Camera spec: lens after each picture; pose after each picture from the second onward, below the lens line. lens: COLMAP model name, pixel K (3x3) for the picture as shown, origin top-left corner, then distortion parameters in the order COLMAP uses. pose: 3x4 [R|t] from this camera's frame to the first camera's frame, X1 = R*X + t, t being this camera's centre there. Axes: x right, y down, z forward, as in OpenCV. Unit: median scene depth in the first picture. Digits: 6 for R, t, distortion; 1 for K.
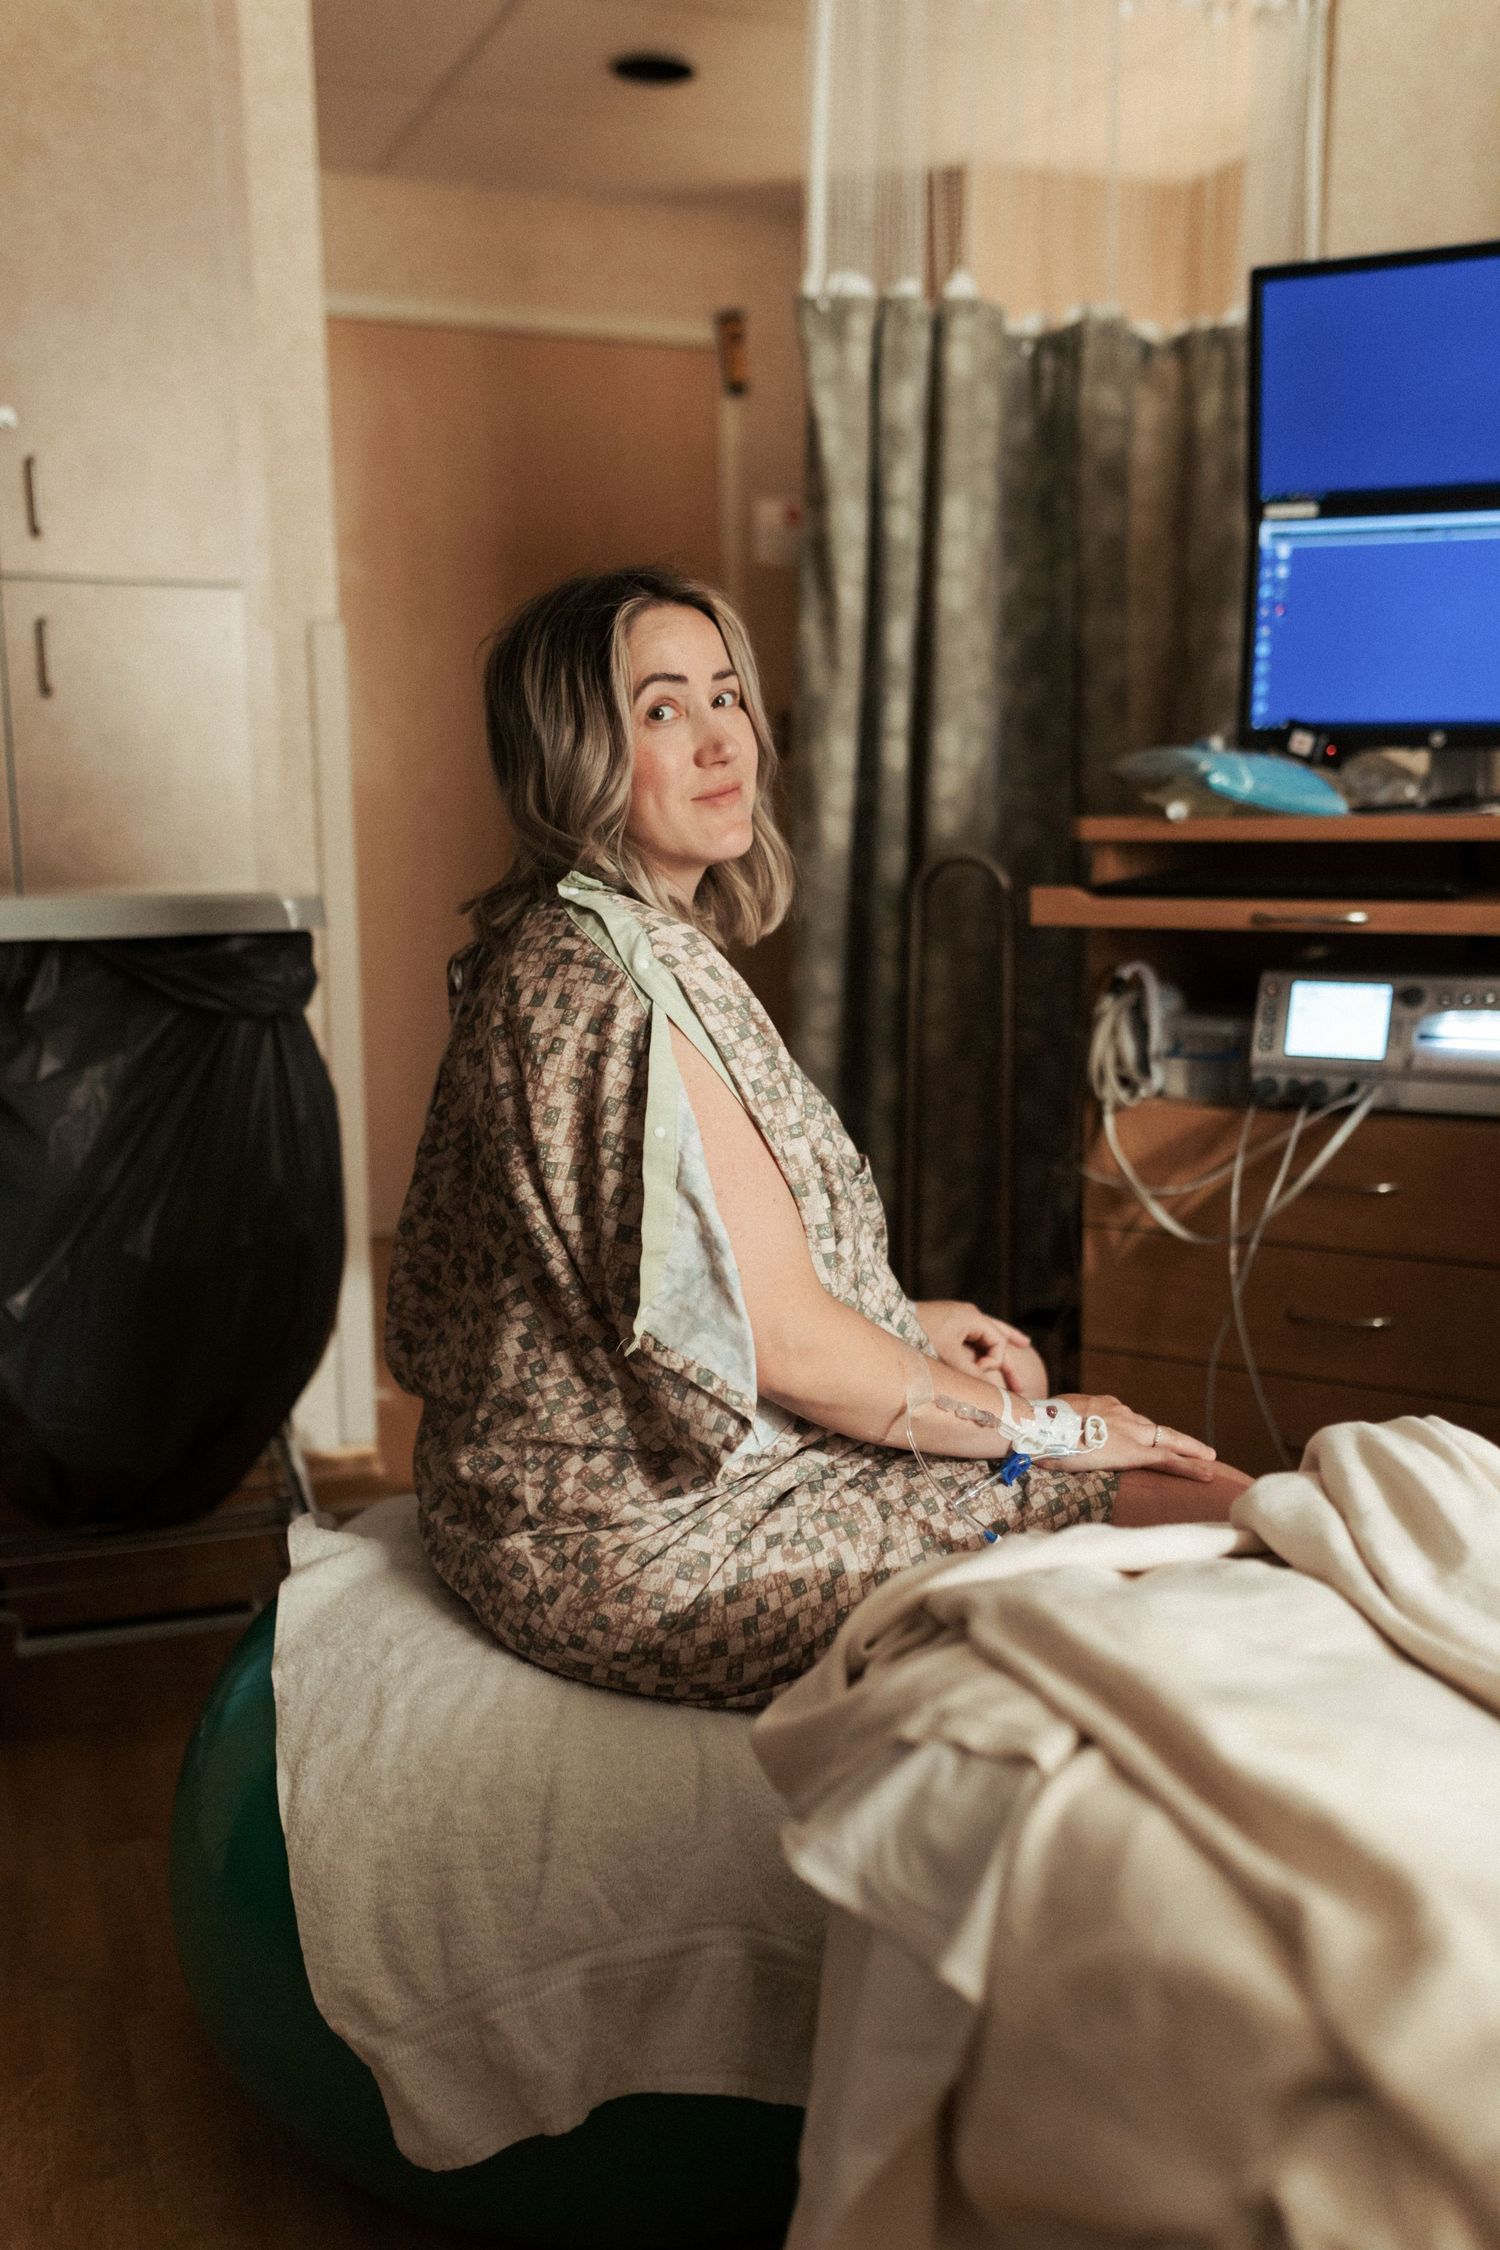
lens RADIAL K [[2157.6, 0, 730.3], [0, 2157.6, 1122.7], [0, 0, 1]] dist [0.135093, 0.000000]
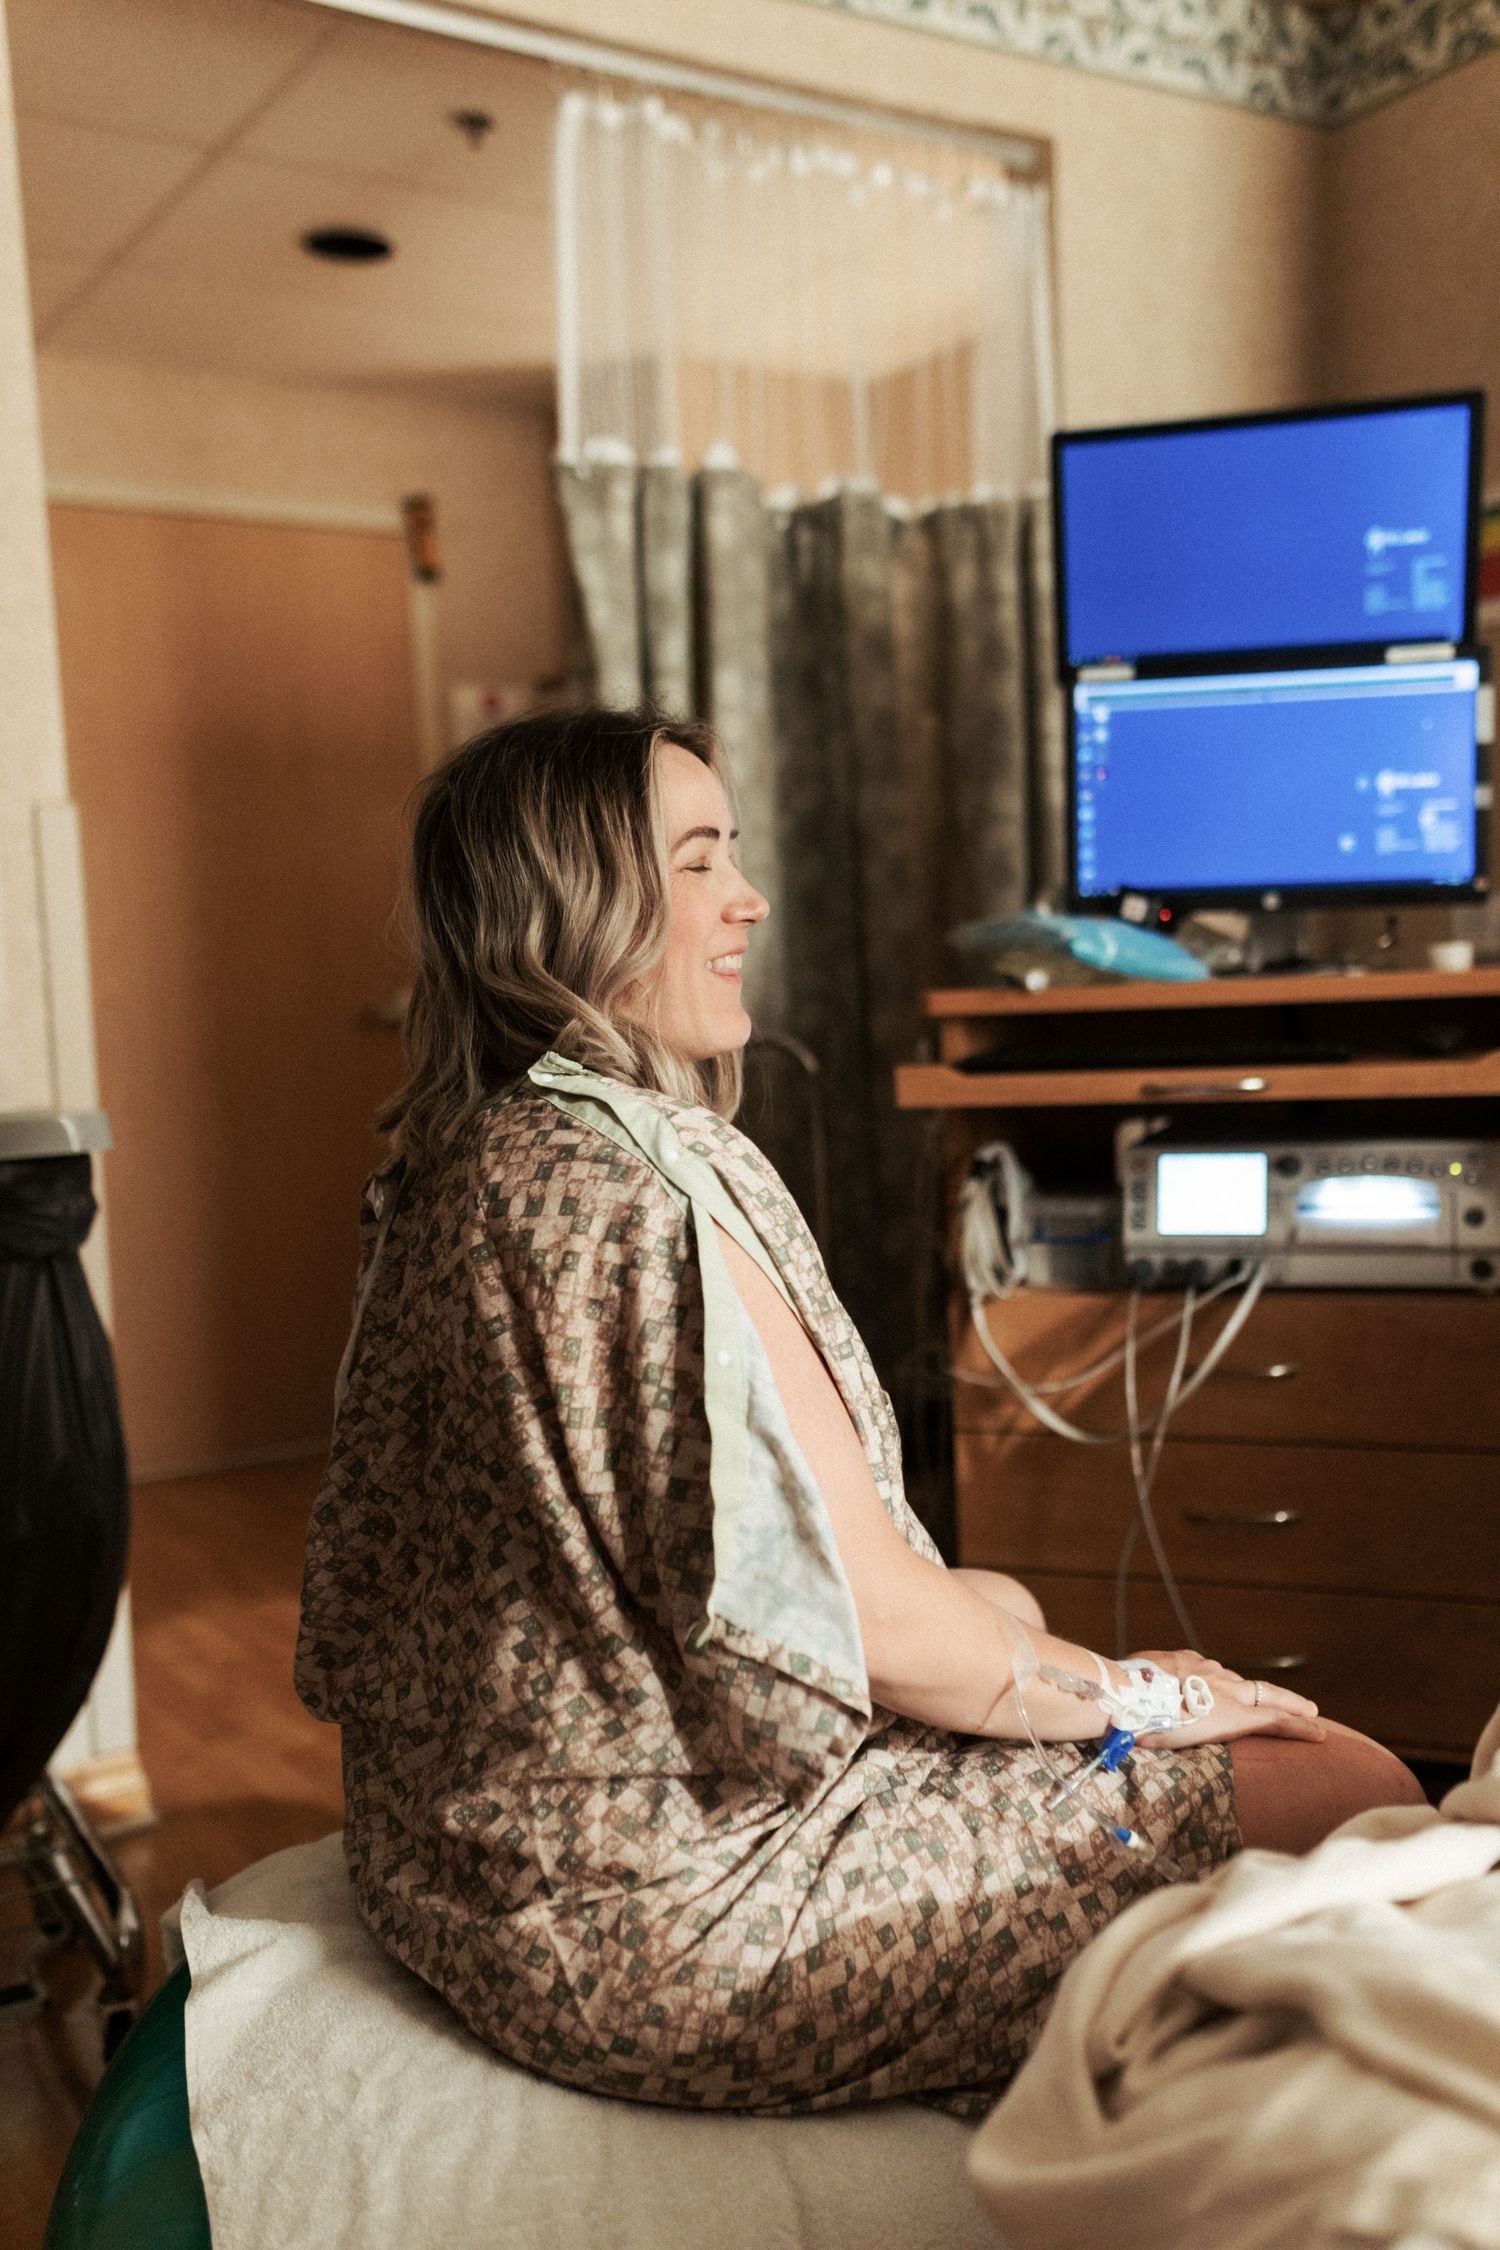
lens RADIAL K [[2157.6, 0, 754.3], [0, 2157.6, 1127.5], [0, 0, 1]] dist [0.135093, 0.000000]
pose [[0.982315, -0.042999, 0.182233, -0.097740], [0.059235, 0.994652, -0.084606, -0.009073], [-0.177621, 0.093904, 0.979609, 0.128805]]
